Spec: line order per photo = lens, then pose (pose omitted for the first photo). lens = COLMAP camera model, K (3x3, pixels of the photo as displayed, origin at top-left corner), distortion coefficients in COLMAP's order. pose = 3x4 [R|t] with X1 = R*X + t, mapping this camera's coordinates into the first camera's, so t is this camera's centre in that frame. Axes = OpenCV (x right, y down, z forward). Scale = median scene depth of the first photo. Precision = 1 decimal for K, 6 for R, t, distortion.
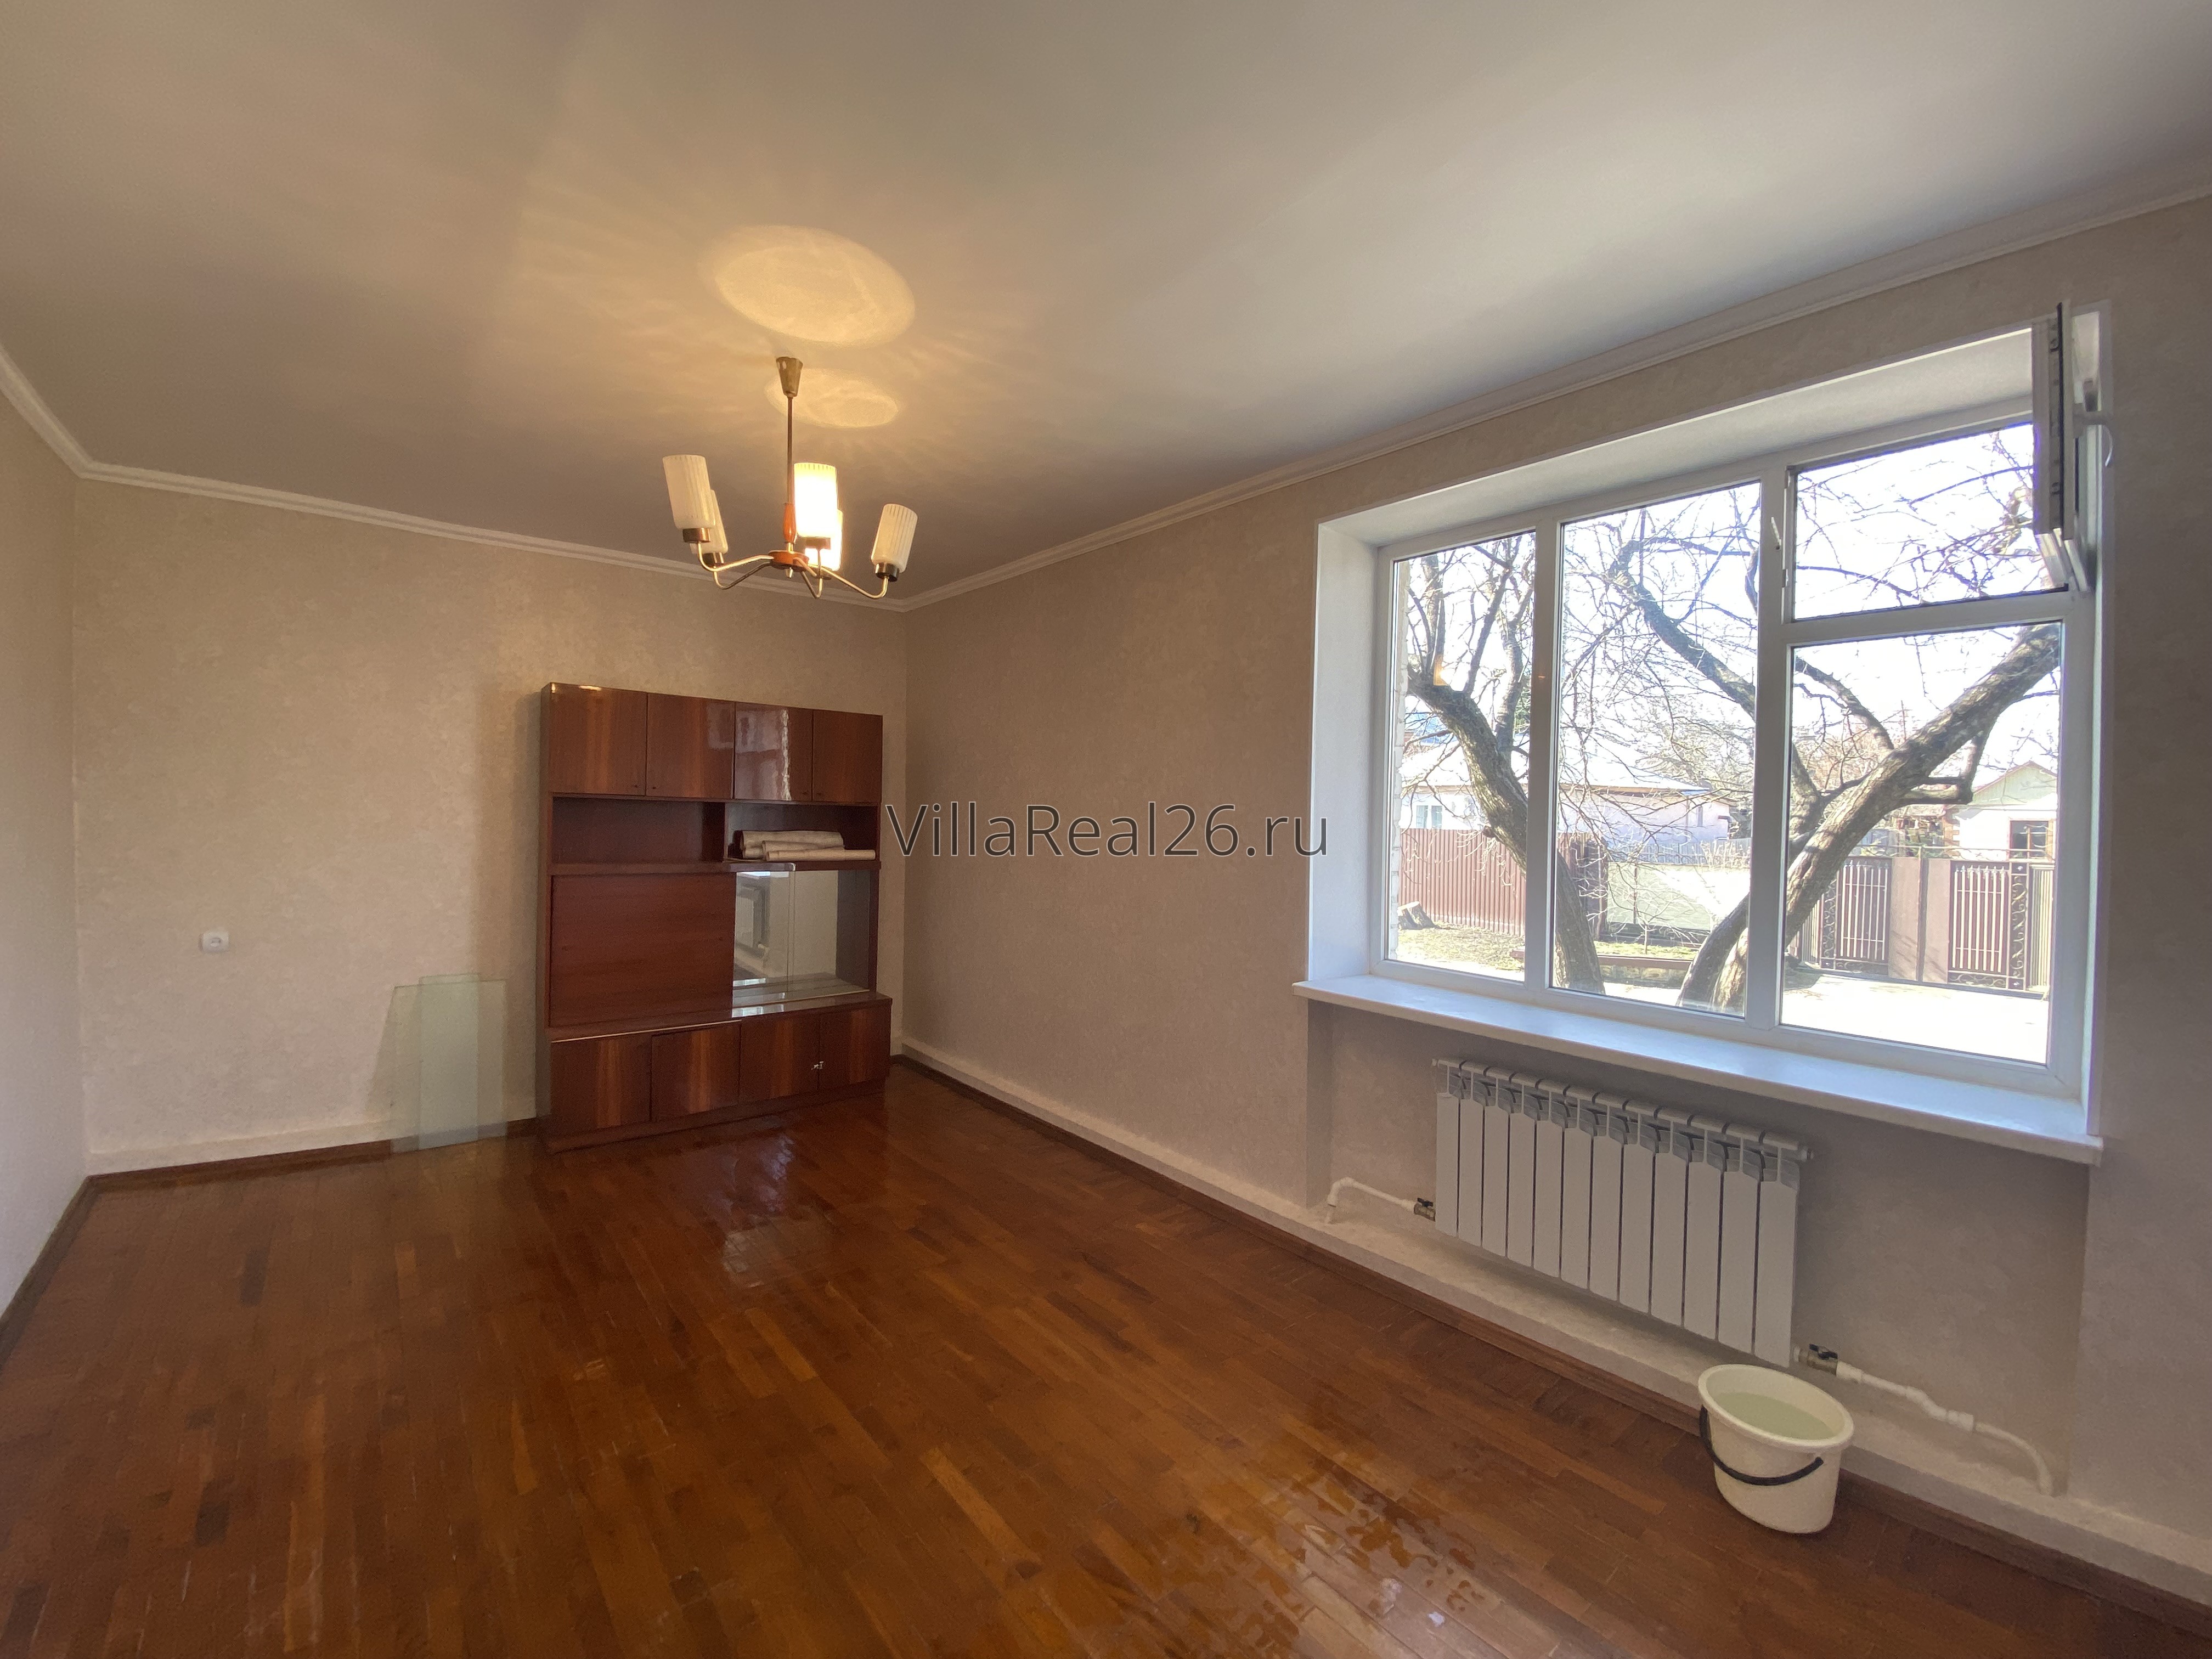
lens RADIAL K [[901.9, 0, 1109.6], [0, 901.9, 814.2], [0, 0, 1]] dist [0.008823, -0.015693]
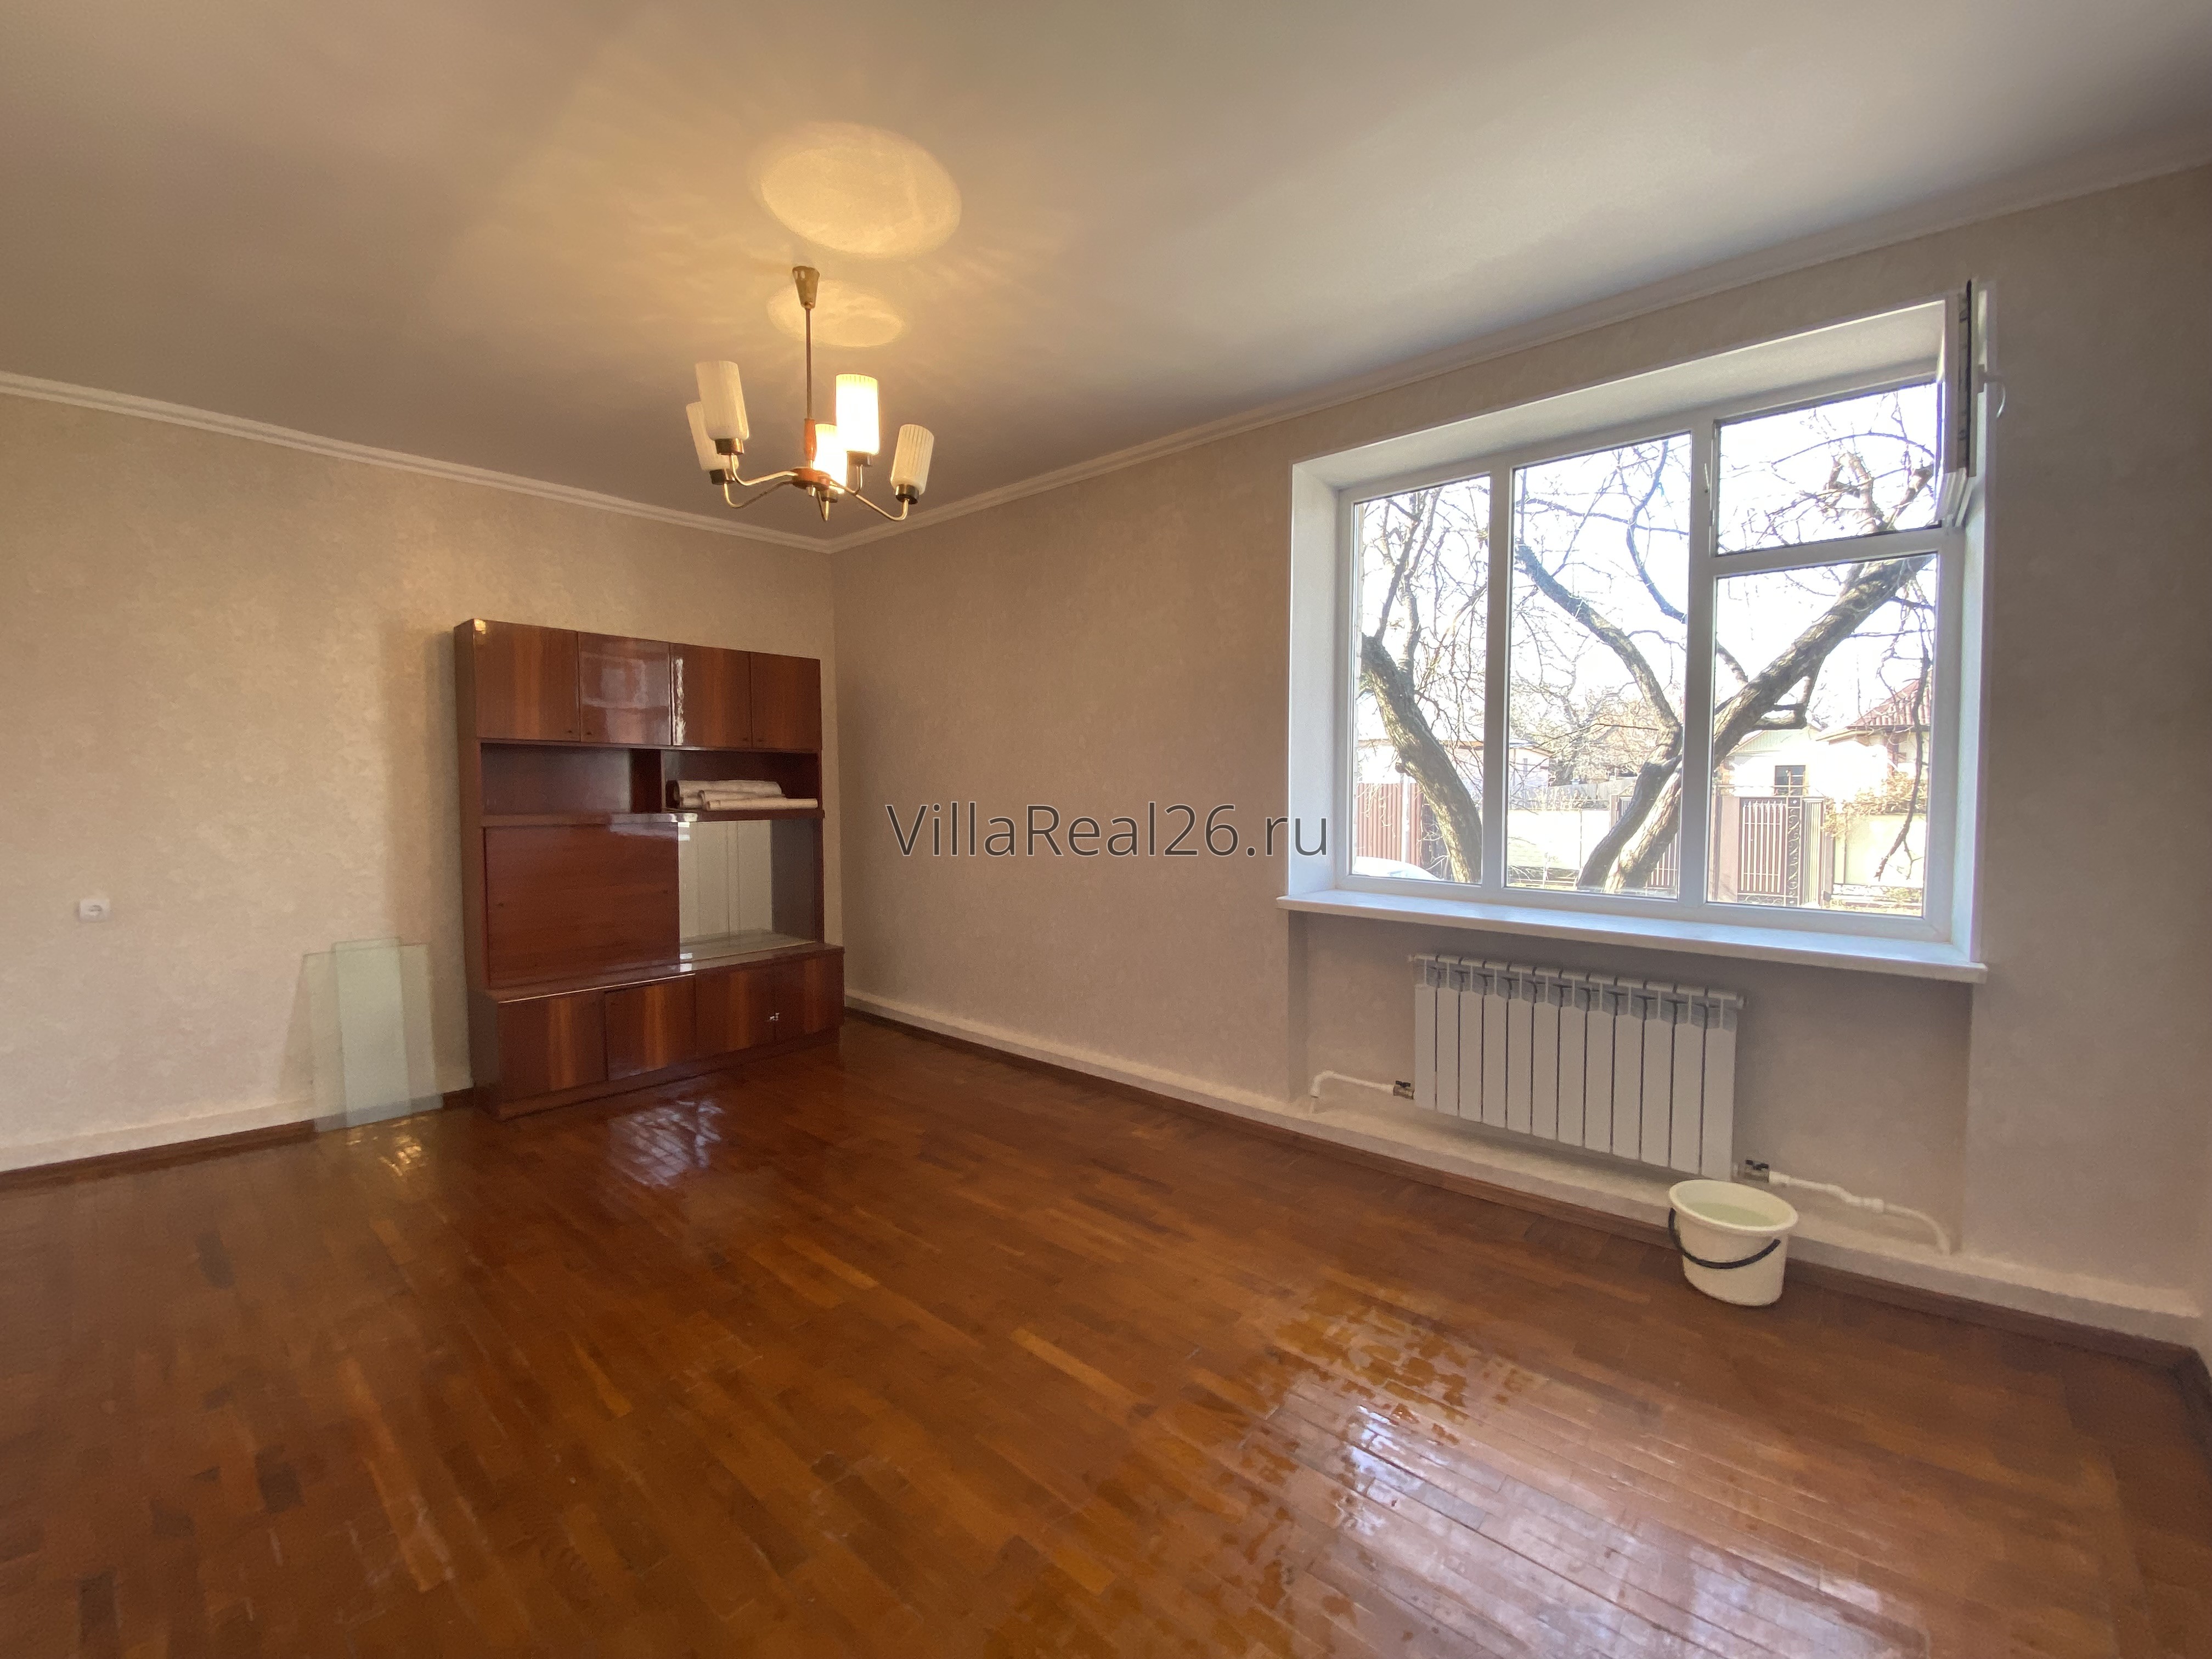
lens RADIAL K [[901.9, 0, 1109.6], [0, 901.9, 814.2], [0, 0, 1]] dist [0.008823, -0.015693]
pose [[0.987093, -0.029775, 0.157358, -0.173191], [0.023921, 0.998954, 0.038965, 0.045837], [-0.158353, -0.034698, 0.986773, -0.028486]]
